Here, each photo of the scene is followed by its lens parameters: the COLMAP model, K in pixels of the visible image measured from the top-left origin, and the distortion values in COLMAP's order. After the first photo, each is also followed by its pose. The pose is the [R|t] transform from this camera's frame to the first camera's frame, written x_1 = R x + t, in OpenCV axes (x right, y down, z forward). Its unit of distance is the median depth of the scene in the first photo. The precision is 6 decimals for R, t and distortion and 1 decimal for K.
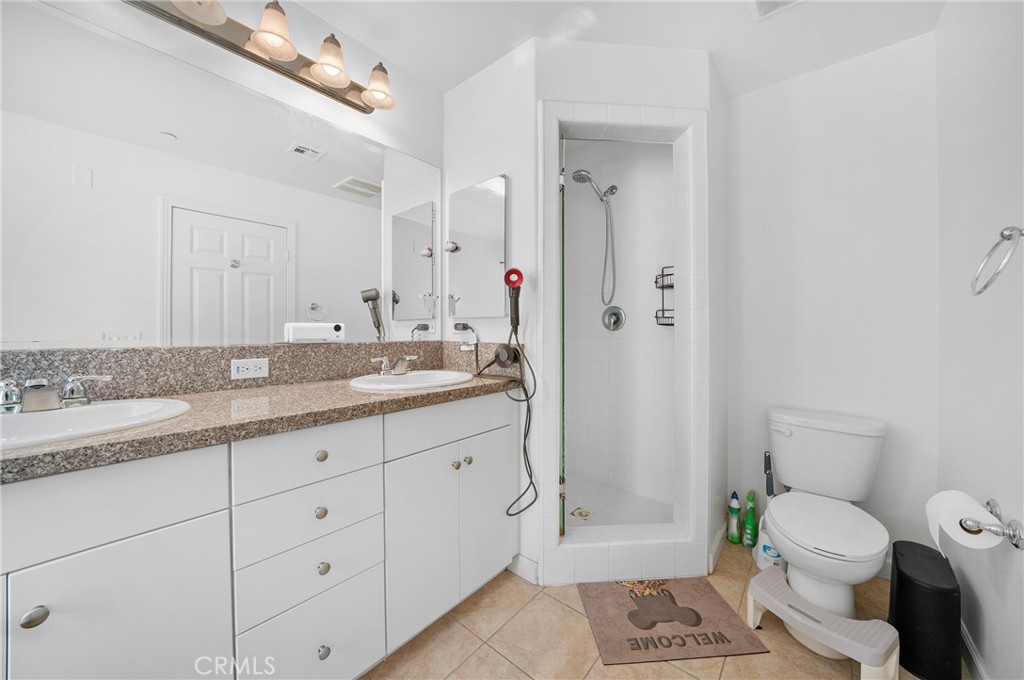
lens RADIAL K [[353.8, 0, 514.4], [0, 353.8, 333.8], [0, 0, 1]] dist [-0.008696, 0.000088]
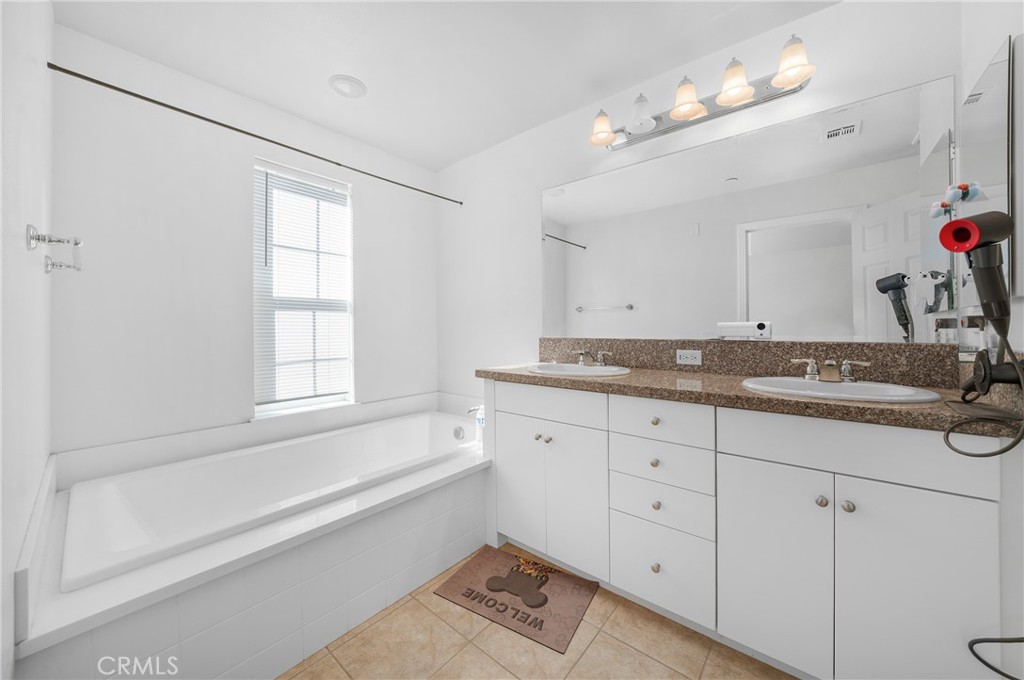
lens RADIAL K [[353.8, 0, 519.0], [0, 353.8, 332.5], [0, 0, 1]] dist [-0.008696, 0.000088]
pose [[0.059963, 0.008139, -0.998167, 0.527357], [-0.006864, 0.999946, 0.007742, -0.001499], [0.998177, 0.006387, 0.060016, 0.264516]]
